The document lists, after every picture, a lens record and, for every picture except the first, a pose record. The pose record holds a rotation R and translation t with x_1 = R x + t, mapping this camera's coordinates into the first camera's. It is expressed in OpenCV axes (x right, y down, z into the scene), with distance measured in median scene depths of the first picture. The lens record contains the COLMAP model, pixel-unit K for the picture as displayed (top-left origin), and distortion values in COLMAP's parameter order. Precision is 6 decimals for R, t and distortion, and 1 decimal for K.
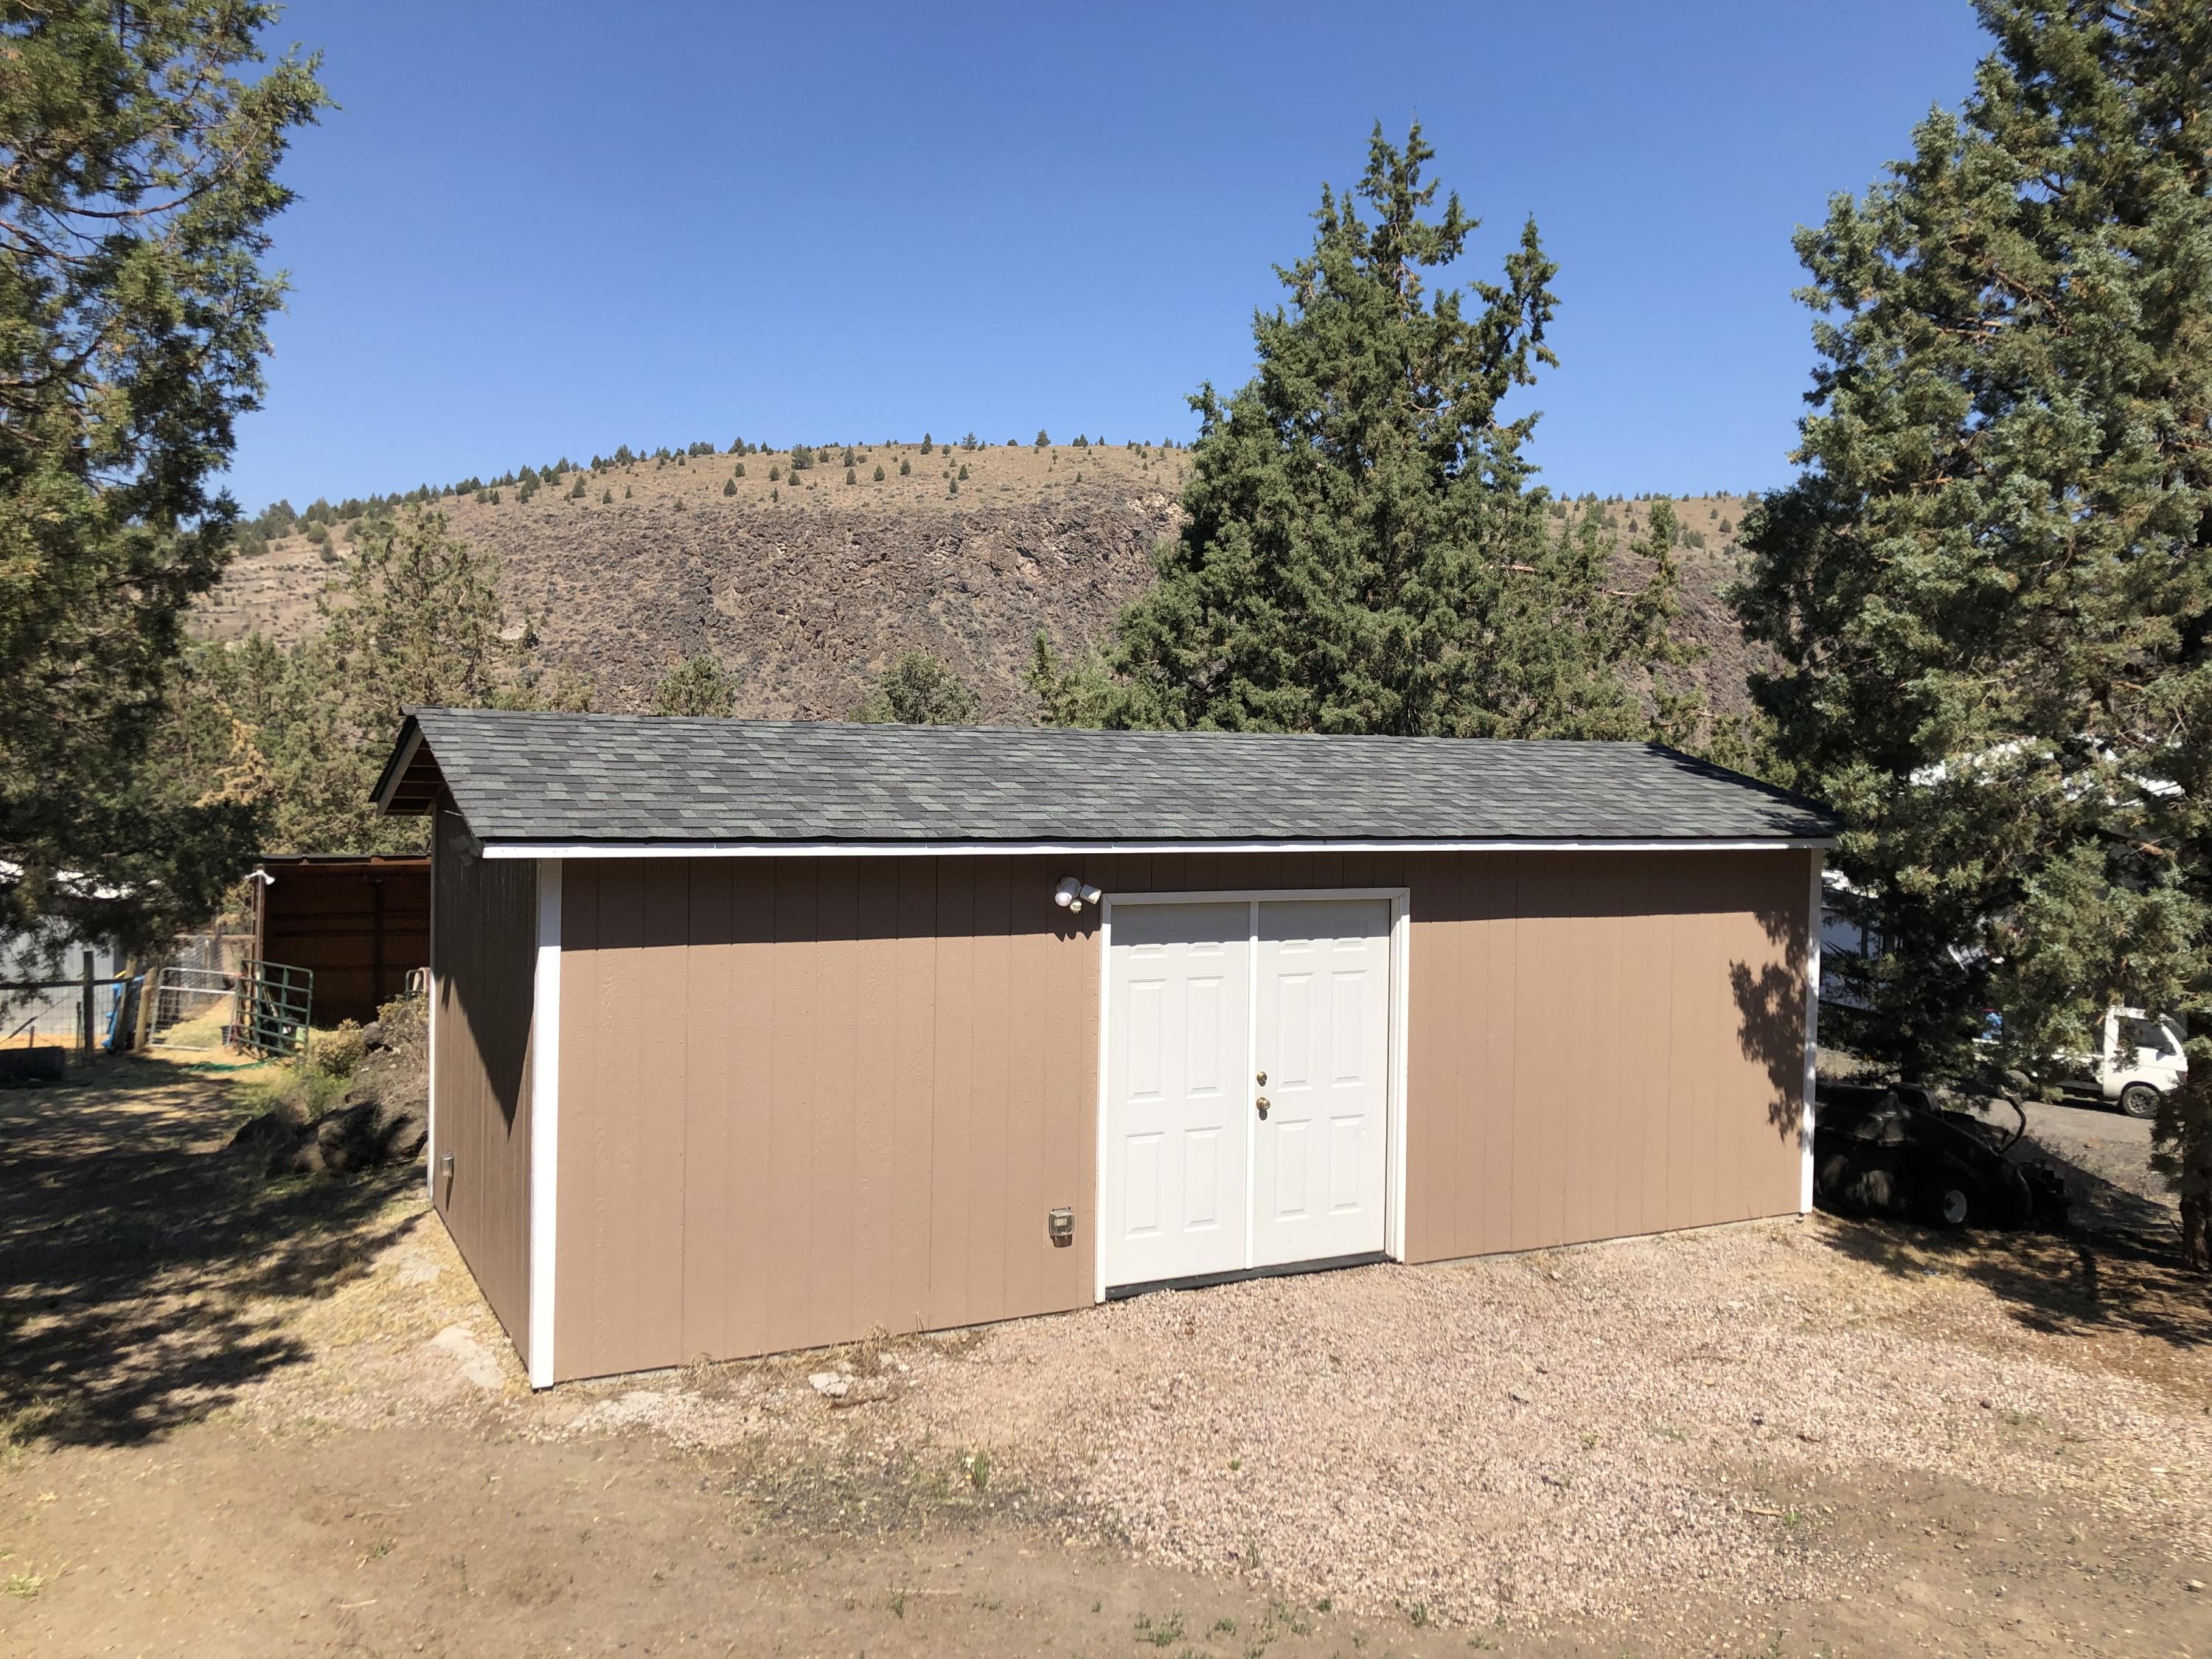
lens RADIAL K [[1804.0, 0, 1111.5], [0, 1804.0, 825.2], [0, 0, 1]] dist [0.035512, -0.027856]
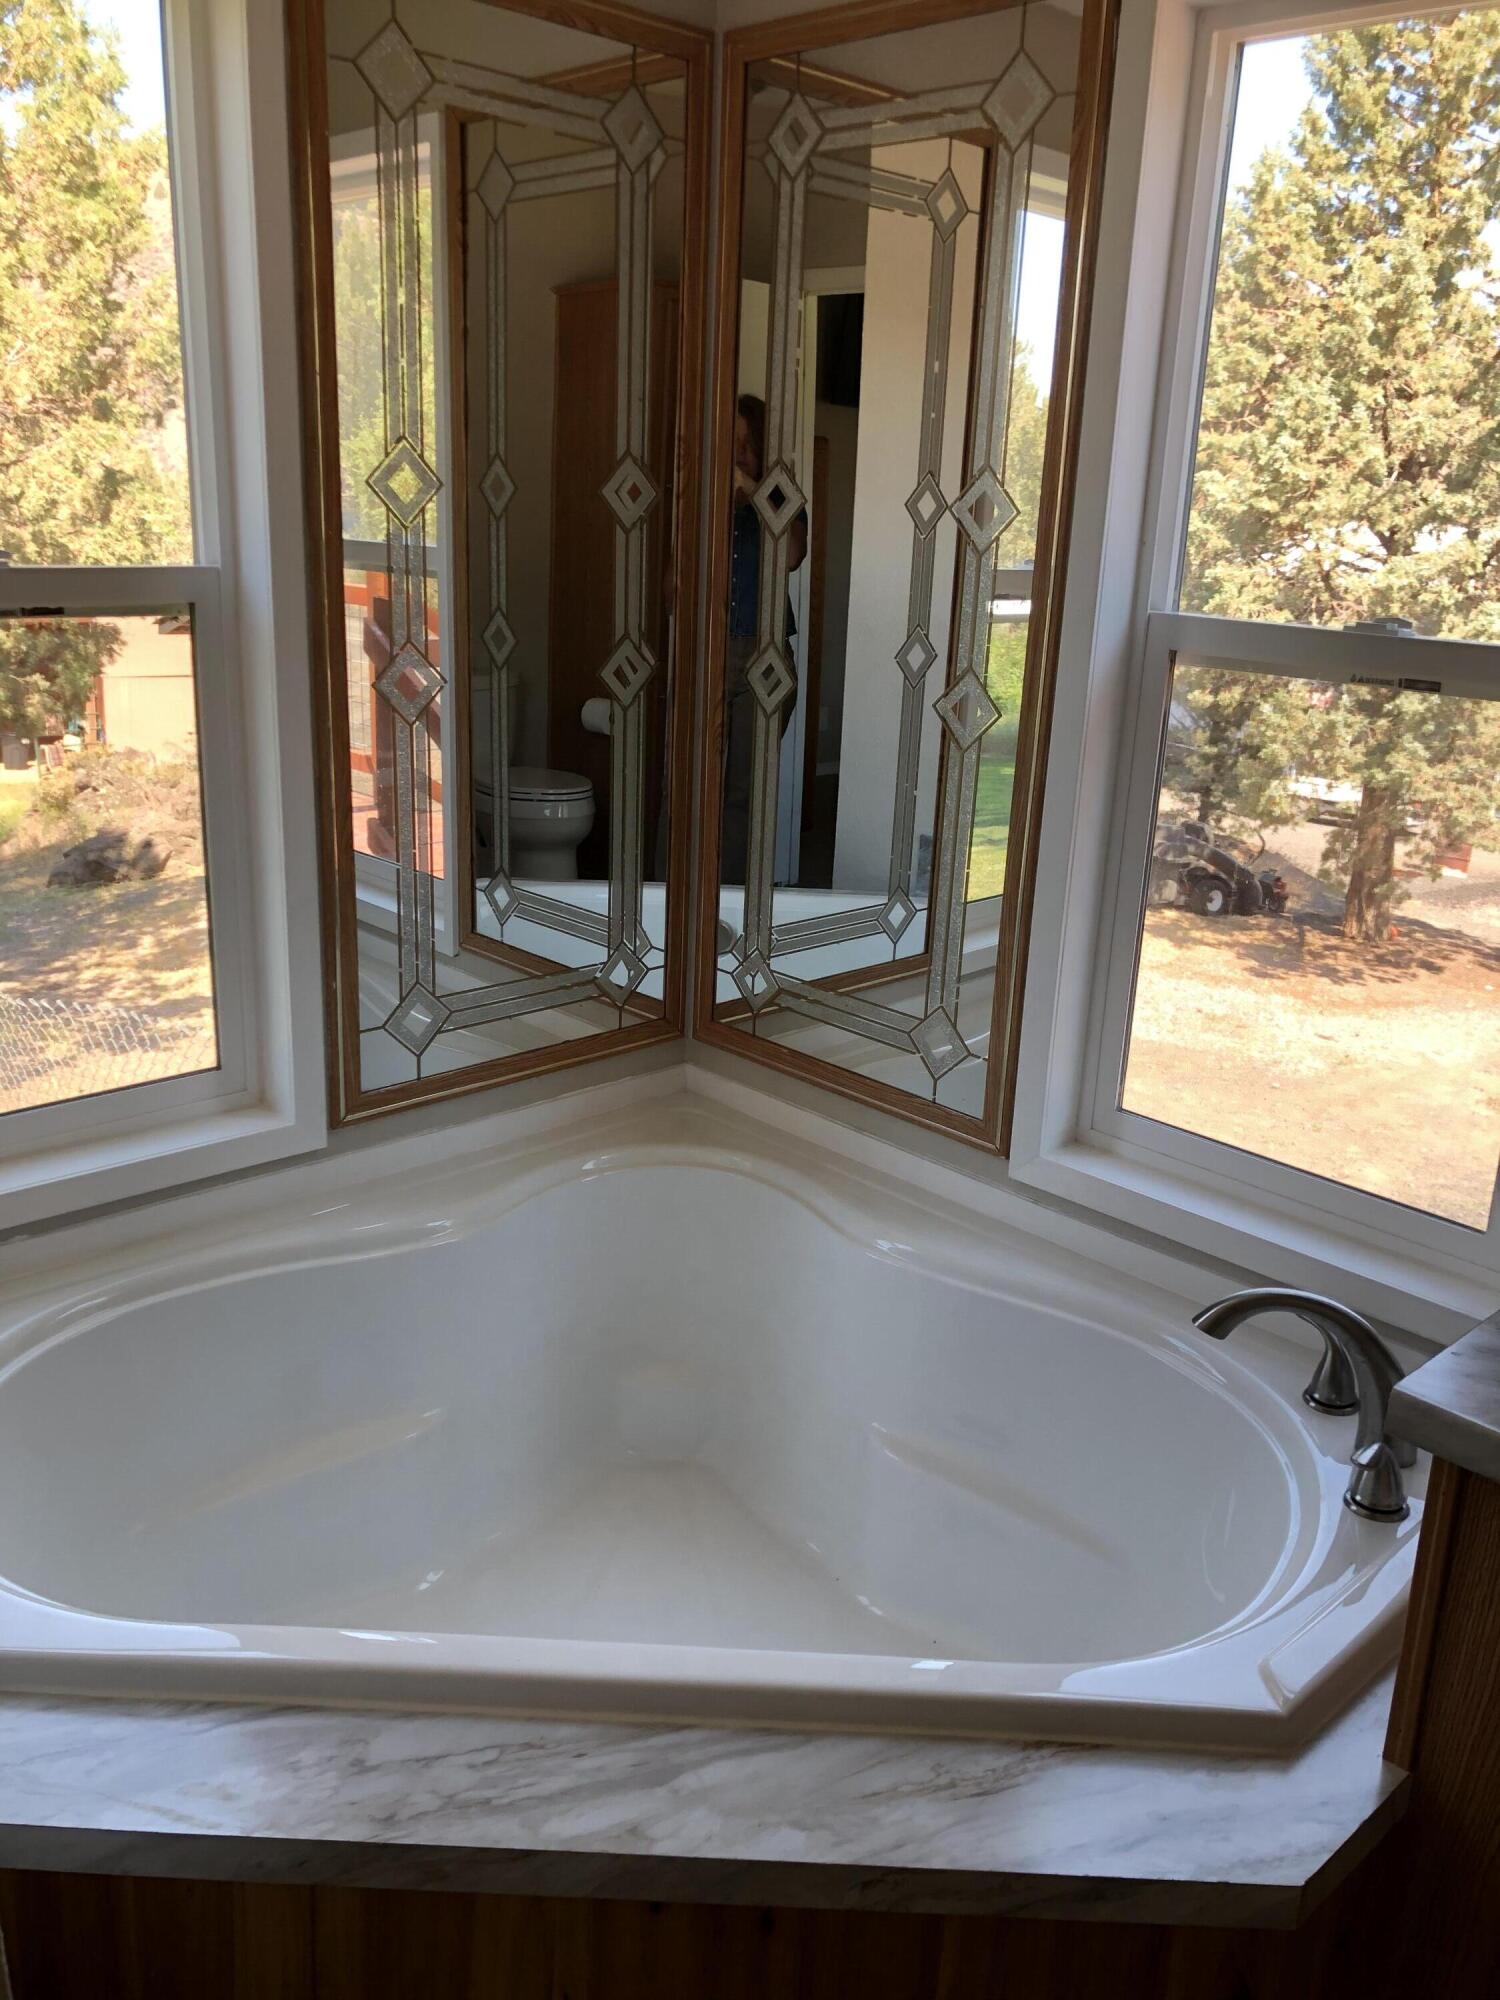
lens RADIAL K [[1631.1, 0, 747.6], [0, 1631.1, 999.2], [0, 0, 1]] dist [0.035512, -0.027856]
pose [[0.993523, -0.012832, 0.112906, -0.115954], [-0.017306, 0.964925, 0.261956, -0.086210], [-0.112307, -0.262213, 0.958453, -0.401267]]
